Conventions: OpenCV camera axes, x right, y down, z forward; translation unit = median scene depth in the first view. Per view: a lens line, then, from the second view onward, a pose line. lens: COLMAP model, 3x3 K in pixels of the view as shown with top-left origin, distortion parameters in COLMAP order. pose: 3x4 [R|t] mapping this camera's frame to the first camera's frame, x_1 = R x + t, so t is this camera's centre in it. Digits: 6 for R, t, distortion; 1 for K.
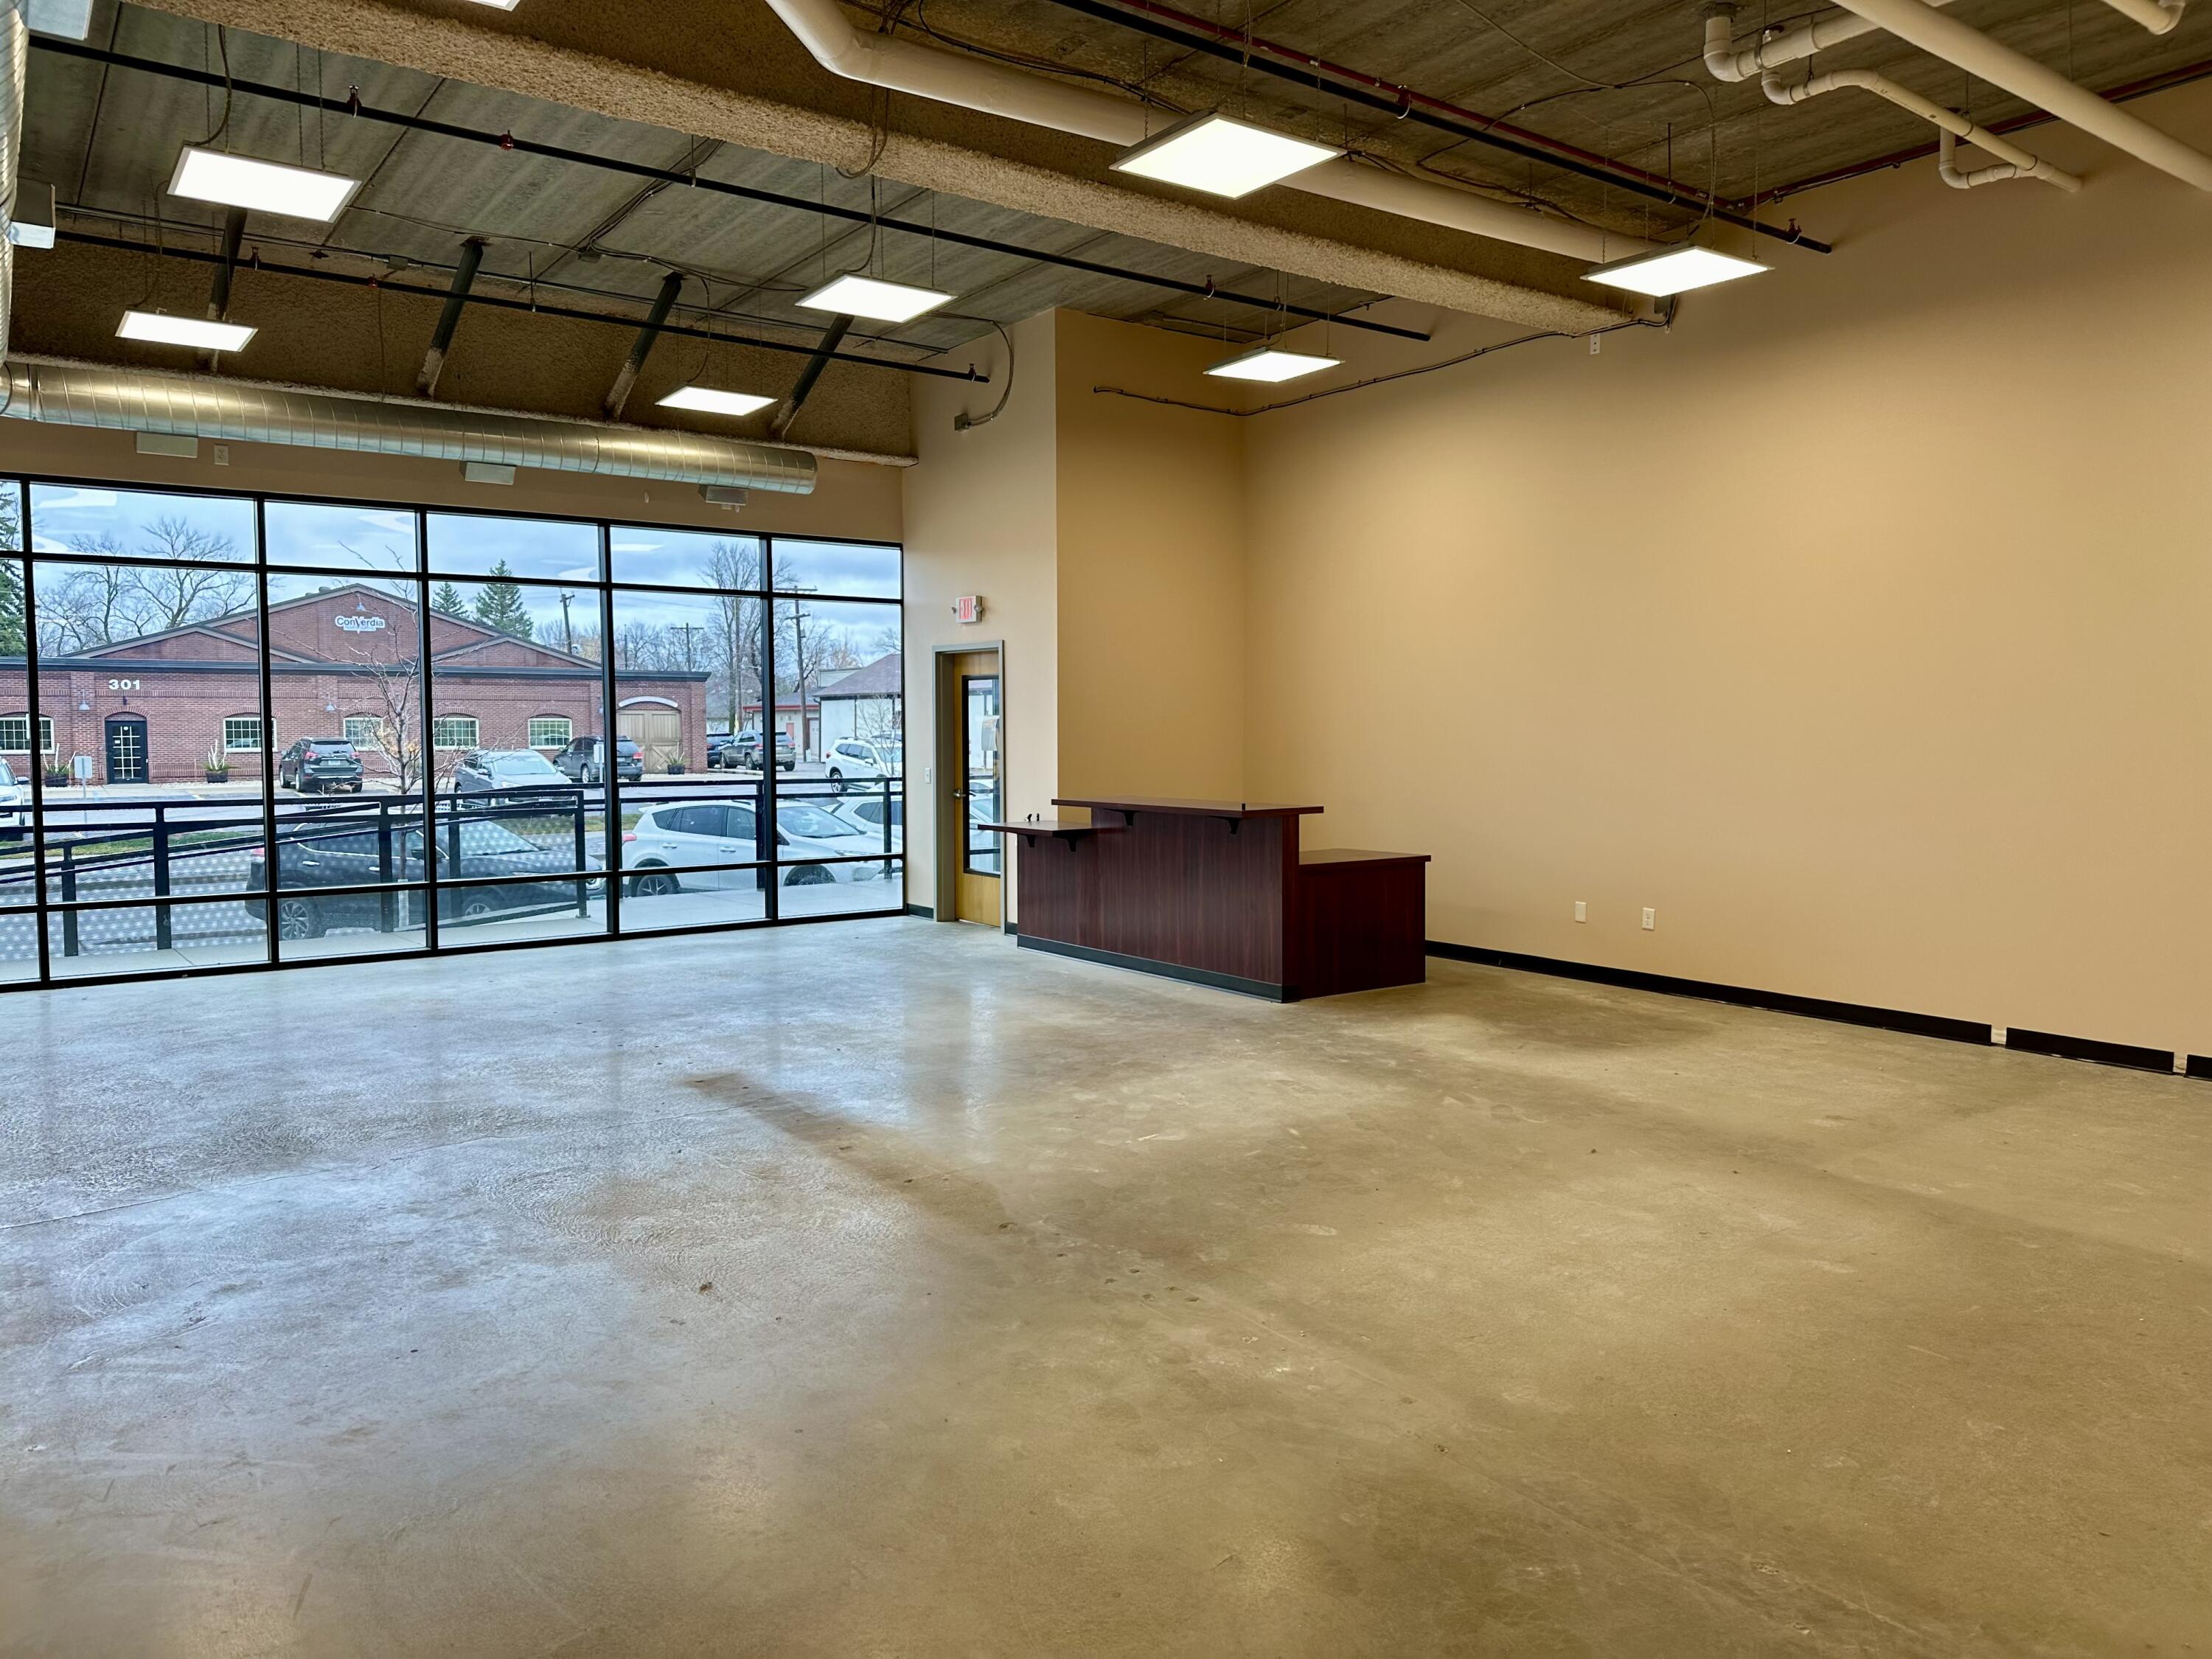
lens RADIAL K [[1564.9, 0, 1104.8], [0, 1564.9, 811.1], [0, 0, 1]] dist [0.055310, -0.088890]
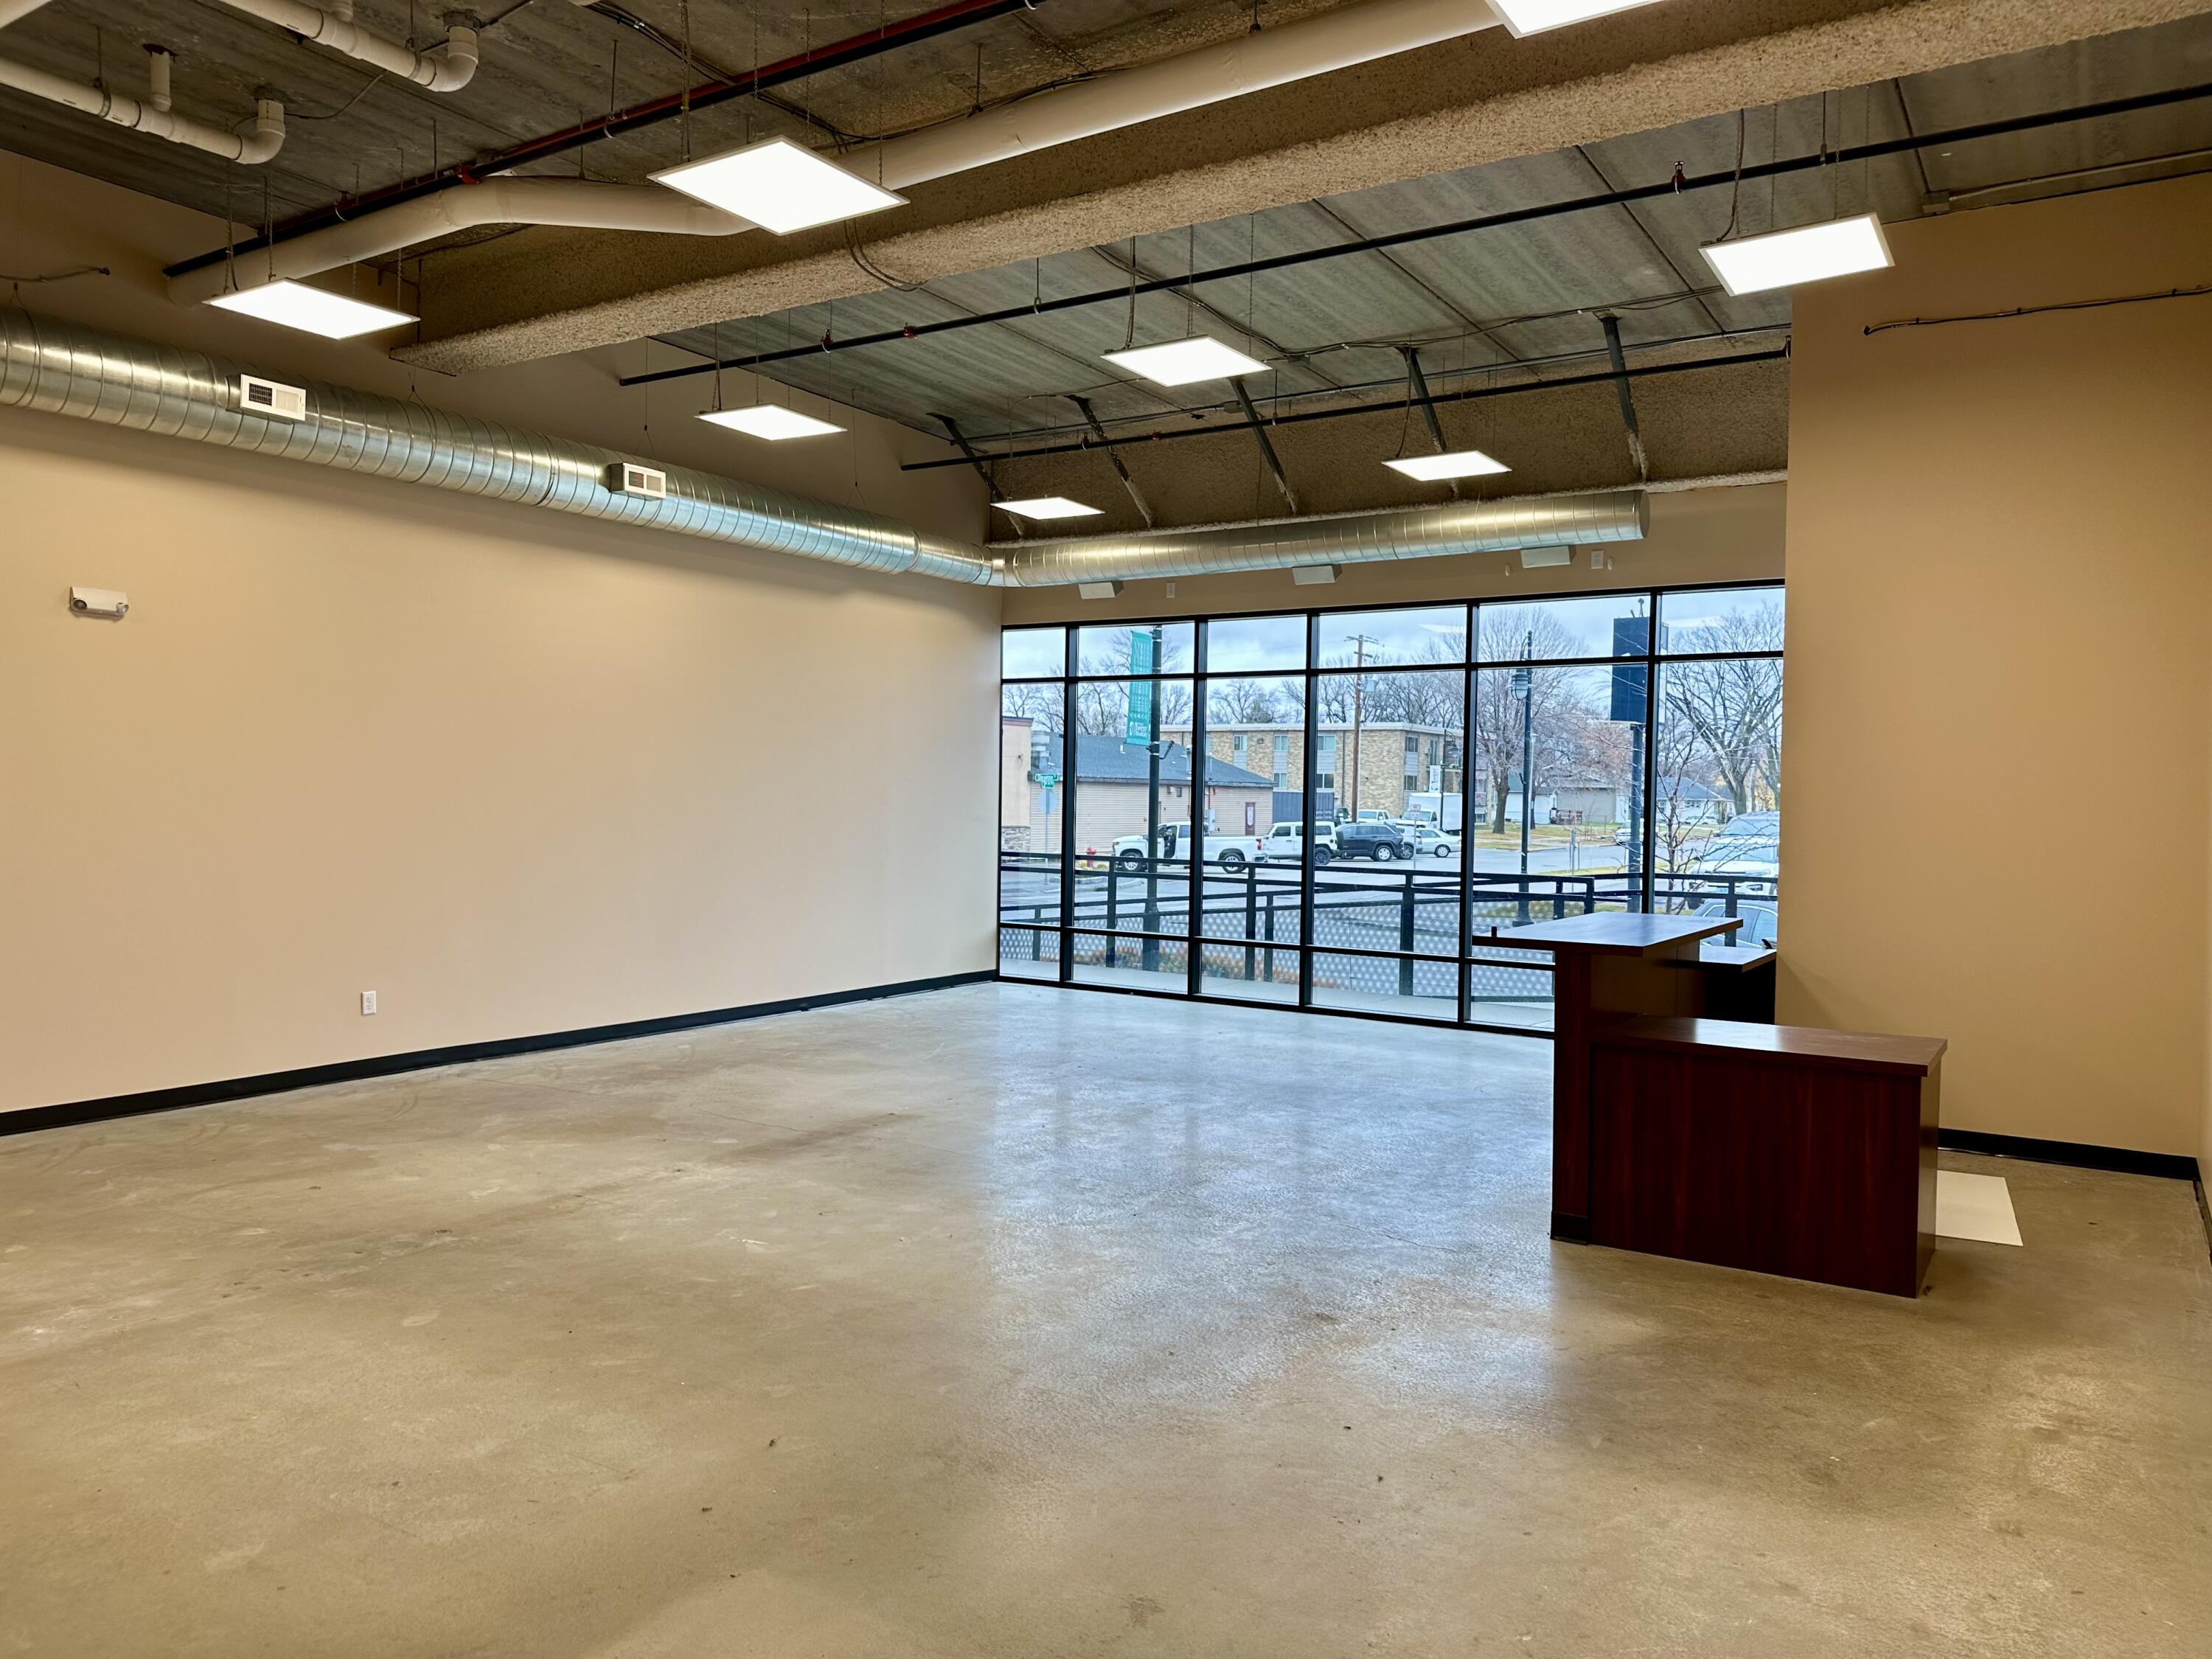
lens RADIAL K [[1550.5, 0, 1072.6], [0, 1550.5, 831.0], [0, 0, 1]] dist [0.056656, -0.059417]
pose [[0.343689, 0.031575, -0.938552, 0.659441], [-0.066635, 0.997735, 0.009164, -0.042586], [0.936716, 0.059391, 0.345015, 0.565664]]
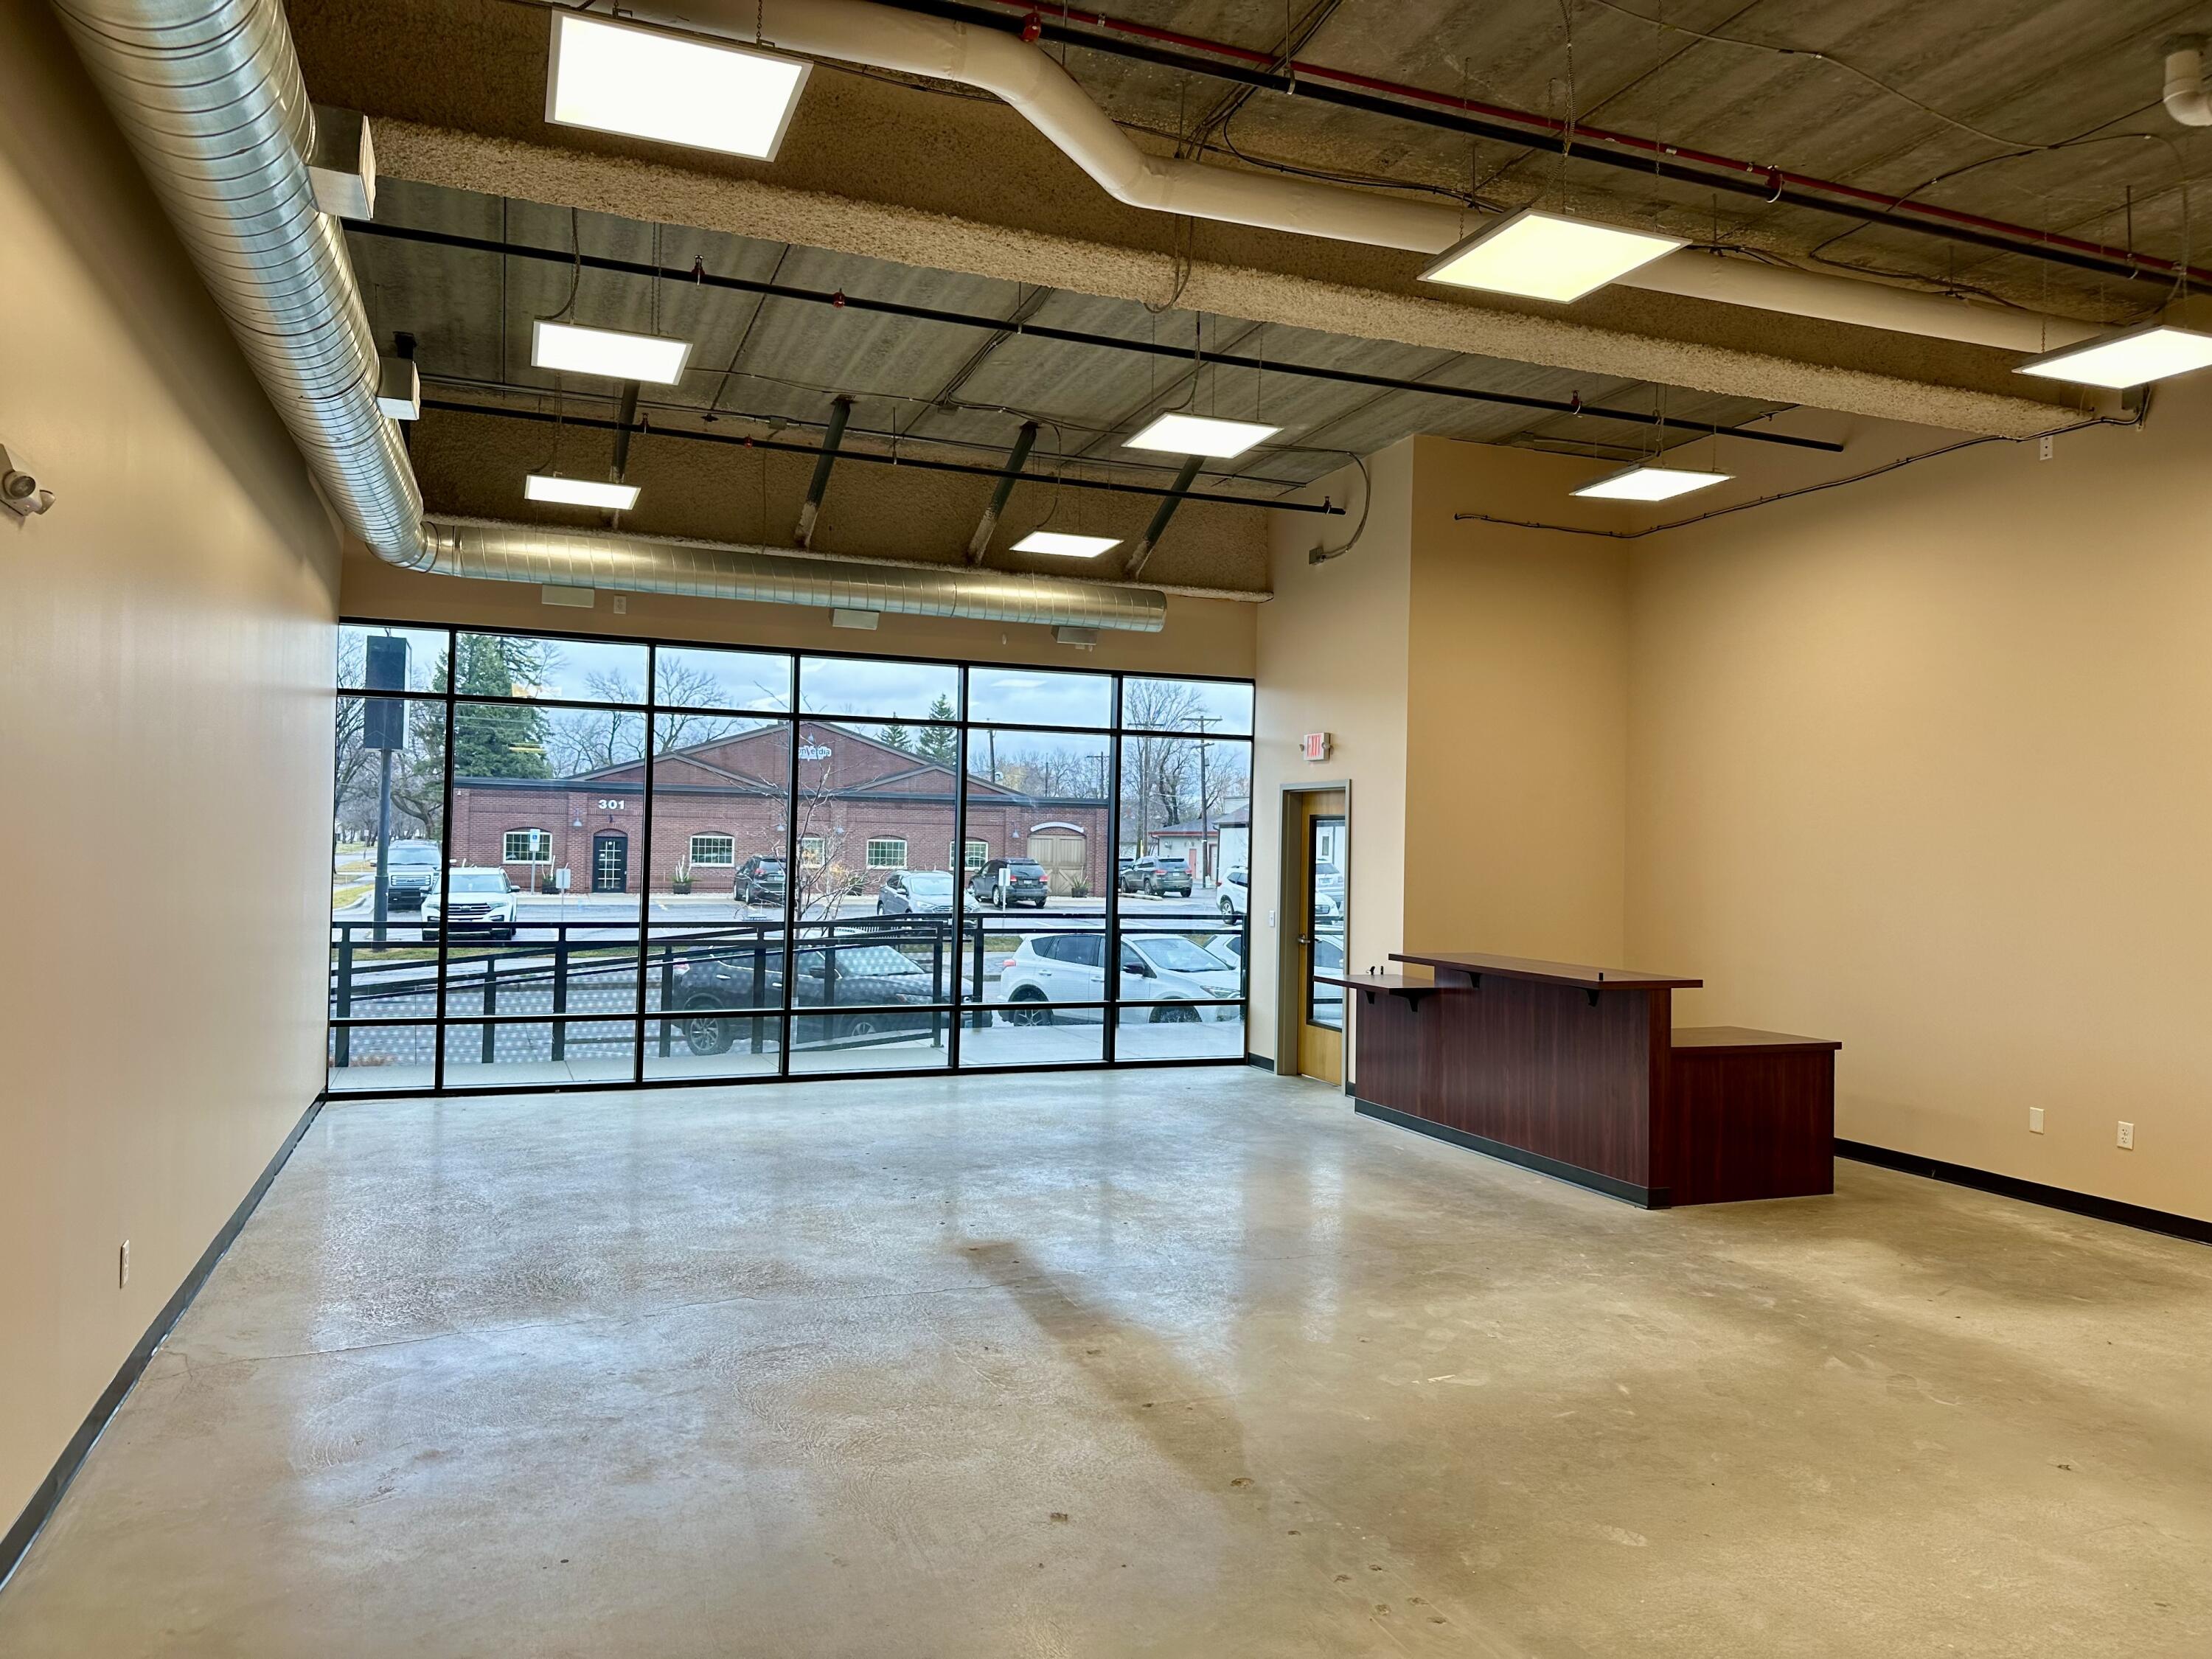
lens RADIAL K [[1564.9, 0, 1104.8], [0, 1564.9, 811.1], [0, 0, 1]] dist [0.055310, -0.088890]
pose [[0.965670, 0.016564, -0.259244, 0.045432], [-0.037686, 0.996340, -0.076717, -0.017041], [0.257025, 0.083853, 0.962760, 0.068561]]
